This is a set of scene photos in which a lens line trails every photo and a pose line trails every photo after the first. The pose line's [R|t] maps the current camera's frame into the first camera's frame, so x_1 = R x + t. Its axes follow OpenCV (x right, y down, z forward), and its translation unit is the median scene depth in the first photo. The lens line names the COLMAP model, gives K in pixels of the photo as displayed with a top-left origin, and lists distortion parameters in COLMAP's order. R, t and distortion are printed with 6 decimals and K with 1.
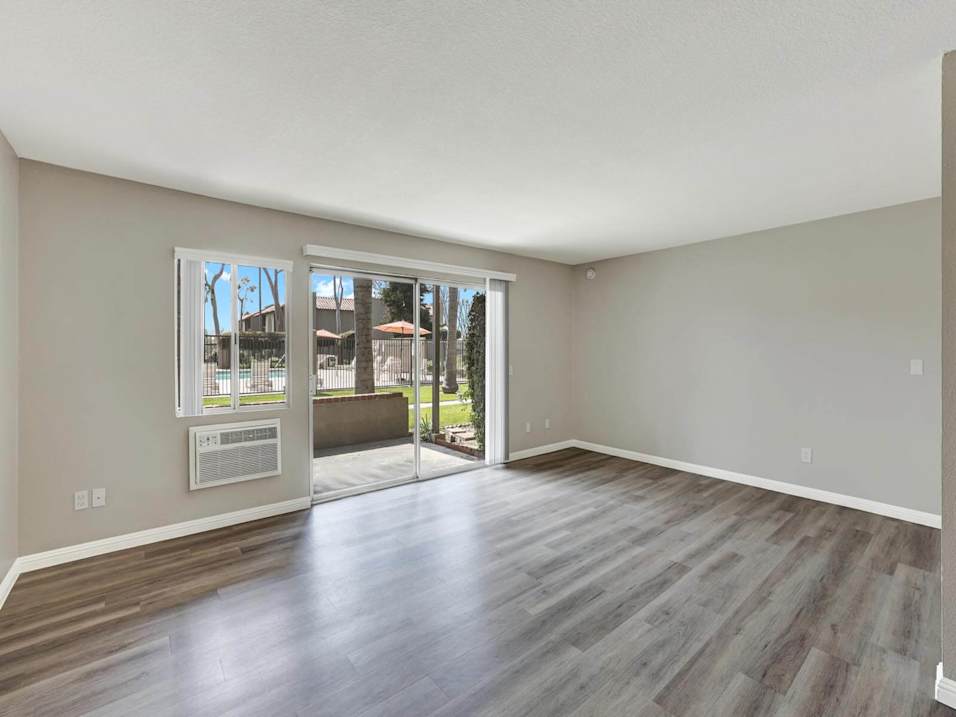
lens RADIAL K [[412.6, 0, 477.4], [0, 412.6, 350.3], [0, 0, 1]] dist [-0.011264, 0.001076]
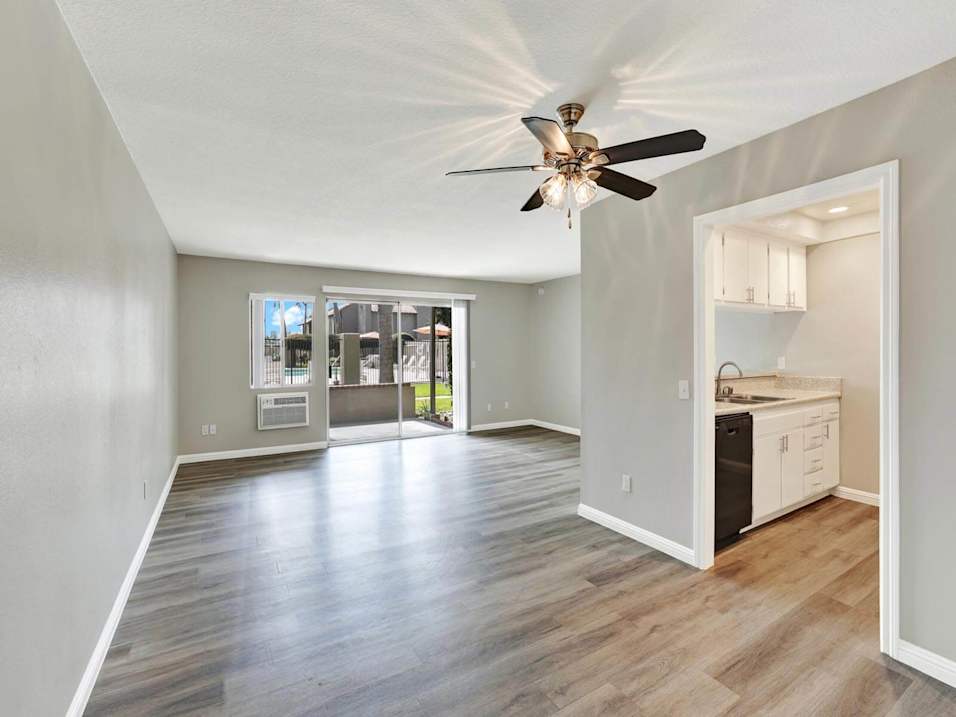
lens RADIAL K [[431.9, 0, 478.7], [0, 431.9, 350.4], [0, 0, 1]] dist [-0.016653, -0.000022]
pose [[0.989214, -0.002985, -0.146445, 0.408710], [0.003058, 0.999995, 0.000274, 0.000784], [0.146444, -0.000719, 0.989219, -0.552773]]
